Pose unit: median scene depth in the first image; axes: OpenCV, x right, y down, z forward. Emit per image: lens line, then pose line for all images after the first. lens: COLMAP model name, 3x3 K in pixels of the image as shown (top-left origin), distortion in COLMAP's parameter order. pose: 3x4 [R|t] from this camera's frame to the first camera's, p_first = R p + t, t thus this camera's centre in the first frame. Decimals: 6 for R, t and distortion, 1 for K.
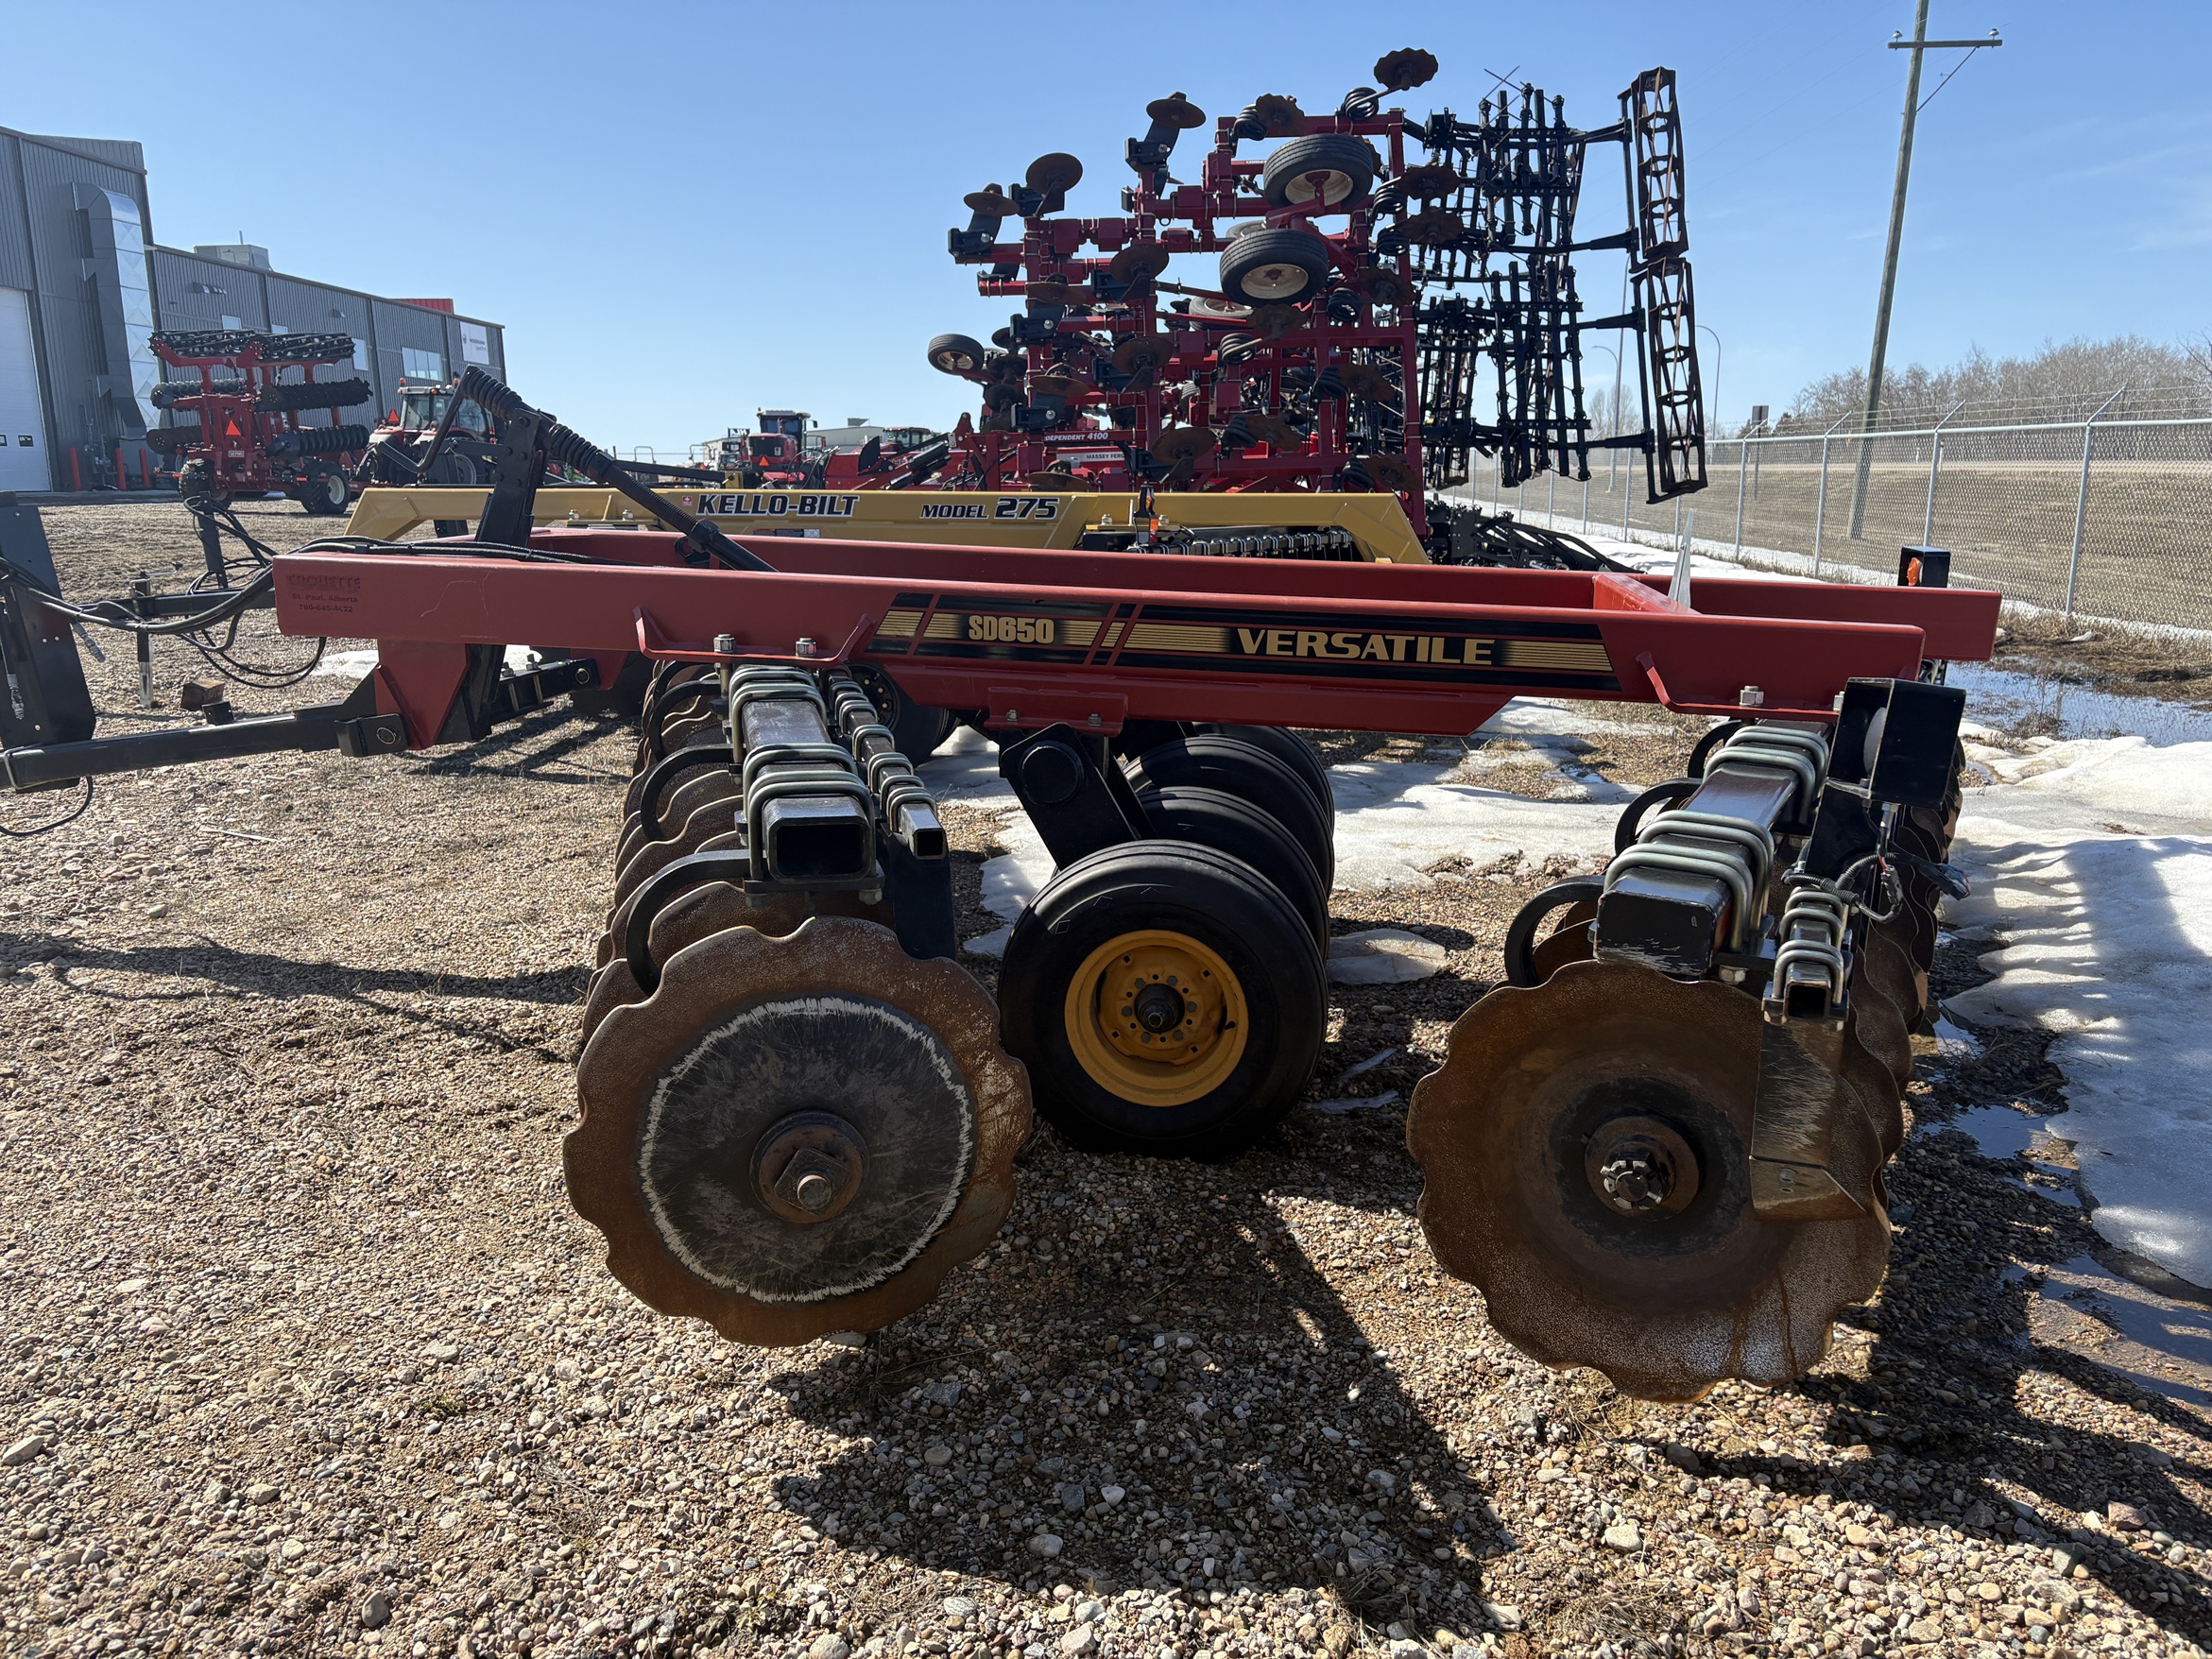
lens RADIAL K [[1644.3, 0, 1114.6], [0, 1644.3, 832.7], [0, 0, 1]] dist [0.053833, -0.049260]
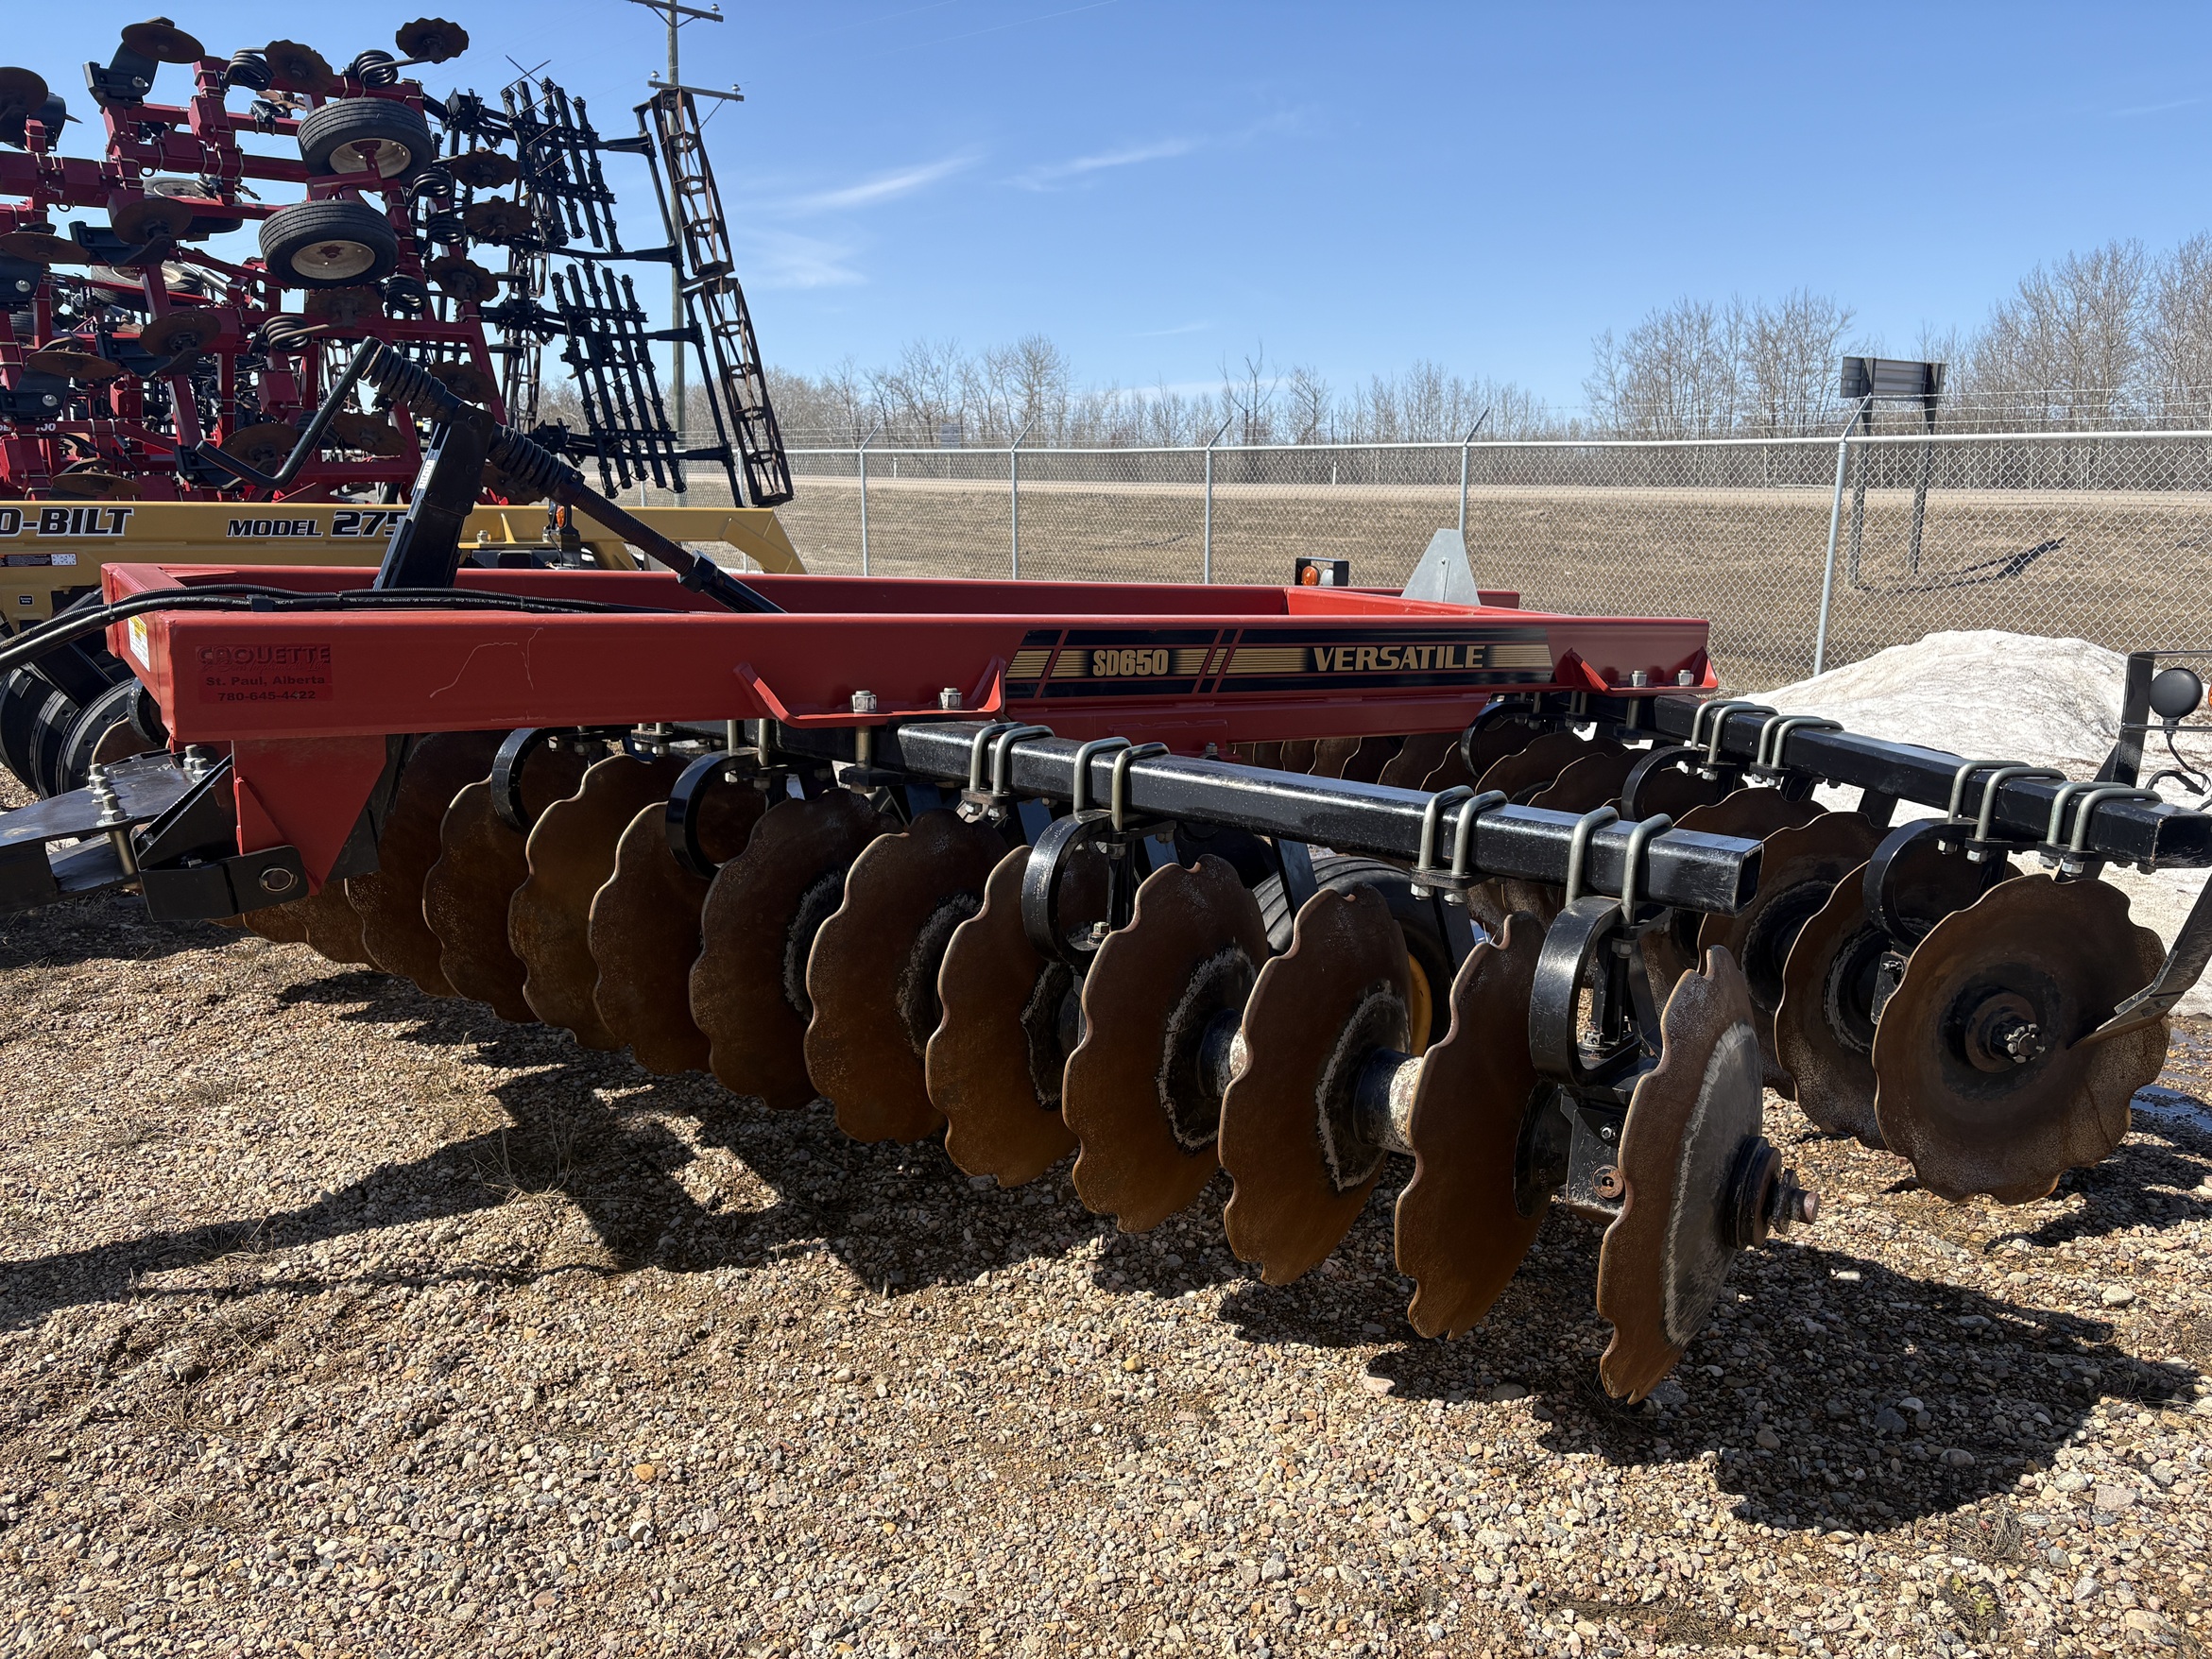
lens RADIAL K [[1644.3, 0, 1105.1], [0, 1644.3, 828.9], [0, 0, 1]] dist [0.053833, -0.049260]
pose [[0.745934, -0.127585, 0.653685, -0.204398], [0.131324, 0.990387, 0.043444, -0.020968], [-0.652944, 0.053438, 0.755519, 0.087952]]
